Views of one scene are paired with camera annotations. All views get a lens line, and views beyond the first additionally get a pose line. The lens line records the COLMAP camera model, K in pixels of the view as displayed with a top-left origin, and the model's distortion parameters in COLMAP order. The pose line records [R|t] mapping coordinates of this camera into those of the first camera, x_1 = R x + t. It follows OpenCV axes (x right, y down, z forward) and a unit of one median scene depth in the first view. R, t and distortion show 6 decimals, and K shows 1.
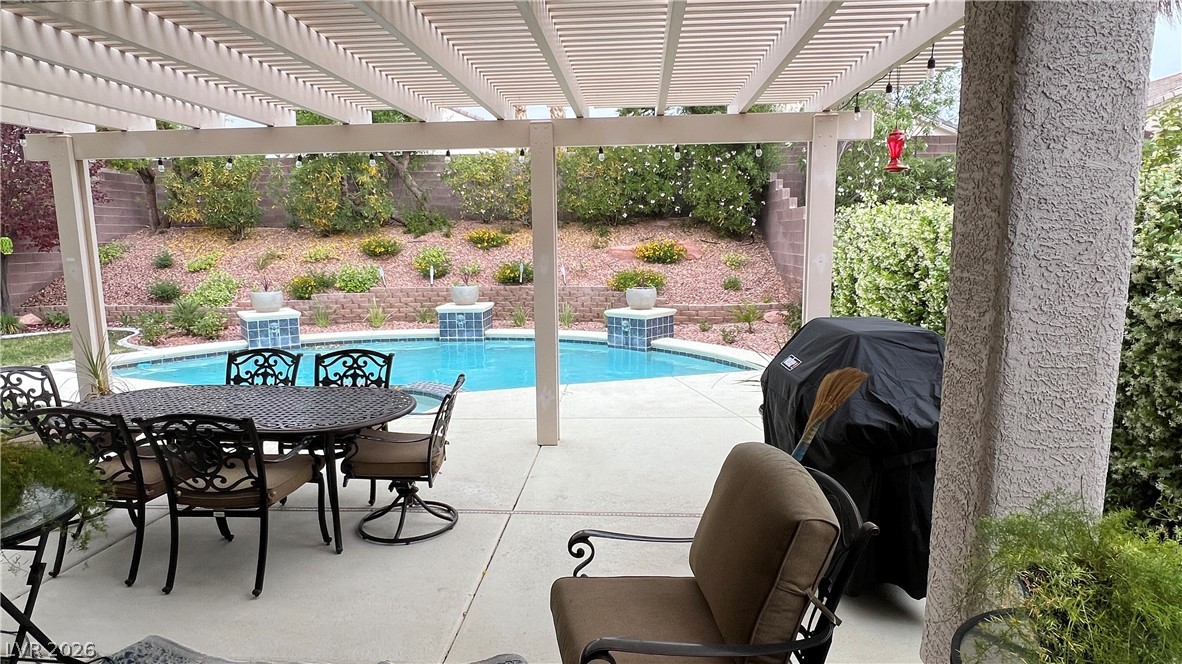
lens RADIAL K [[683.9, 0, 589.7], [0, 683.9, 334.3], [0, 0, 1]] dist [0.001677, 0.000333]
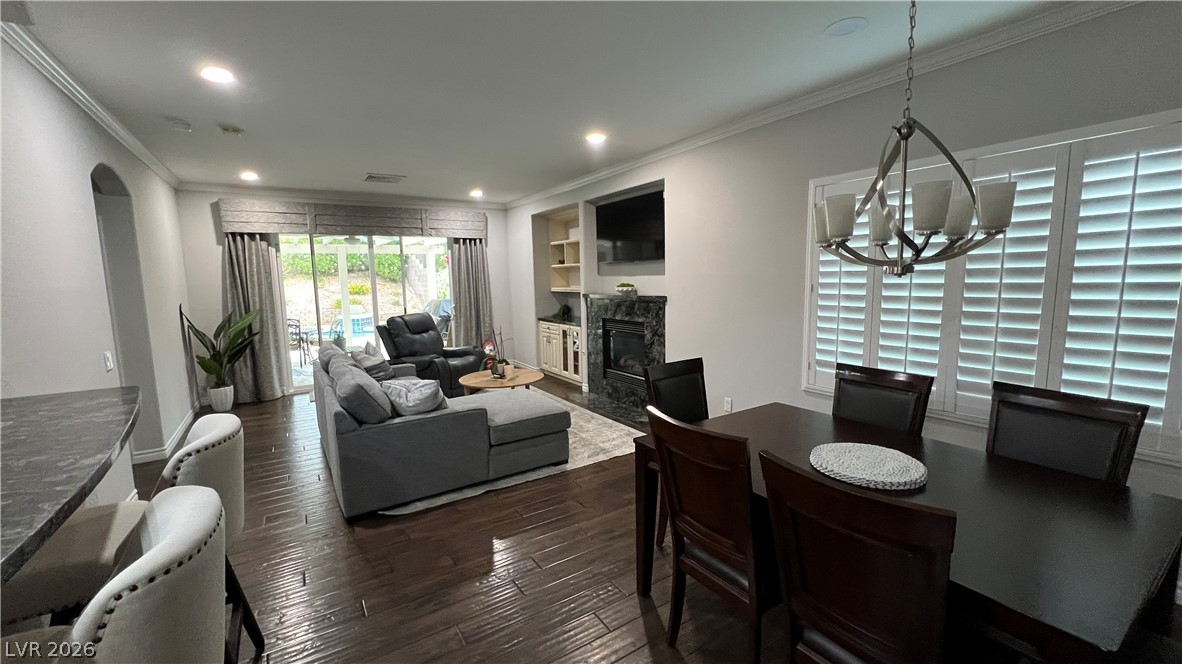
lens RADIAL K [[472.1, 0, 591.4], [0, 472.1, 336.6], [0, 0, 1]] dist [-0.000563, -0.000022]
pose [[0.799096, -0.079956, 0.595863, -0.190008], [0.092288, 0.995684, 0.009840, 0.072156], [-0.594077, 0.047128, 0.803026, -0.546778]]
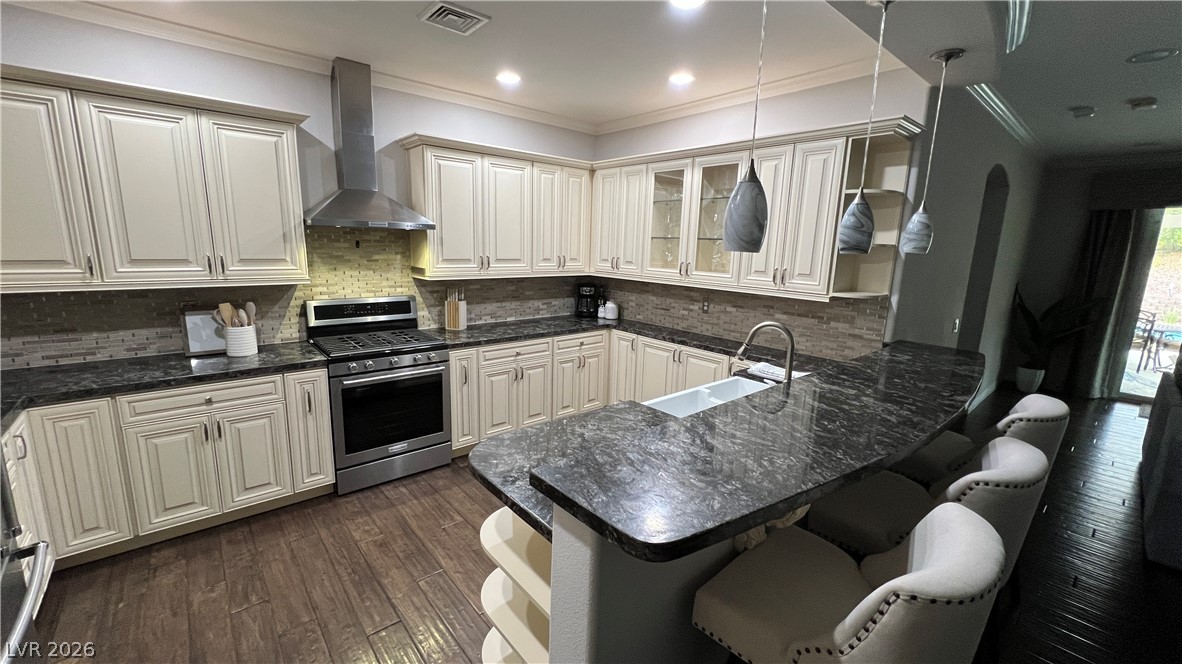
lens RADIAL K [[472.1, 0, 587.6], [0, 472.1, 332.8], [0, 0, 1]] dist [-0.000563, -0.000022]
pose [[0.702321, 0.163268, -0.692884, -0.277206], [-0.131988, 0.986332, 0.098629, 0.049453], [0.699517, 0.022183, 0.714272, -0.973715]]
